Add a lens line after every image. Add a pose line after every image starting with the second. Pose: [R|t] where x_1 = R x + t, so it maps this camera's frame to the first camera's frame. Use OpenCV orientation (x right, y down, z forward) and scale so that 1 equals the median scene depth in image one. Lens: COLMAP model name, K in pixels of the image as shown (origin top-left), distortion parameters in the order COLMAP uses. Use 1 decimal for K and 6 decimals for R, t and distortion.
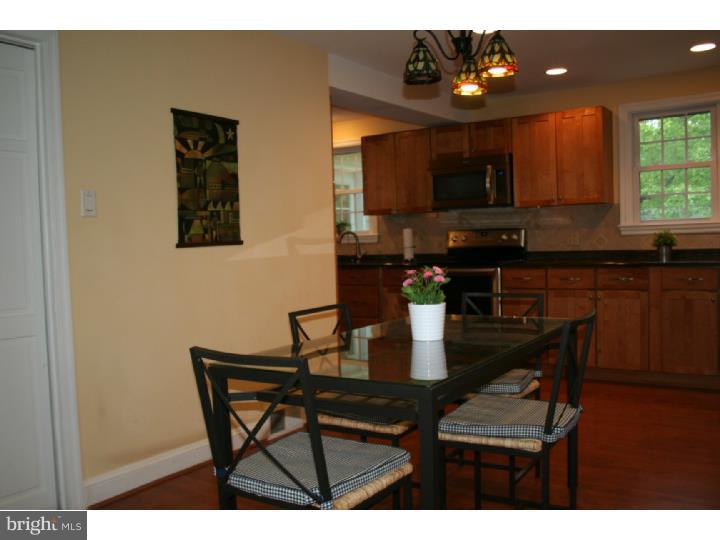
lens RADIAL K [[637.4, 0, 360.0], [0, 637.4, 270.0], [0, 0, 1]] dist [-0.066063, -0.000962]
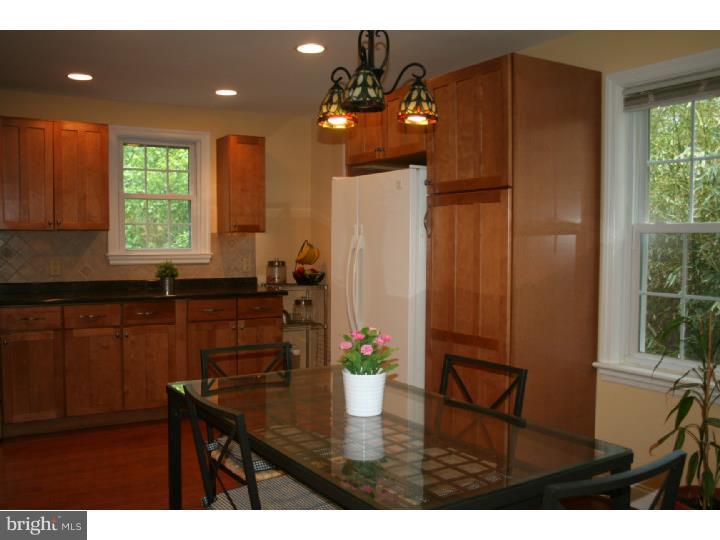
lens RADIAL K [[637.4, 0, 360.0], [0, 637.4, 270.0], [0, 0, 1]] dist [-0.066063, -0.000962]
pose [[0.397329, -0.011604, 0.917603, -0.317849], [0.028334, 0.999598, 0.000372, -0.039966], [-0.917239, 0.025852, 0.397498, 0.310521]]
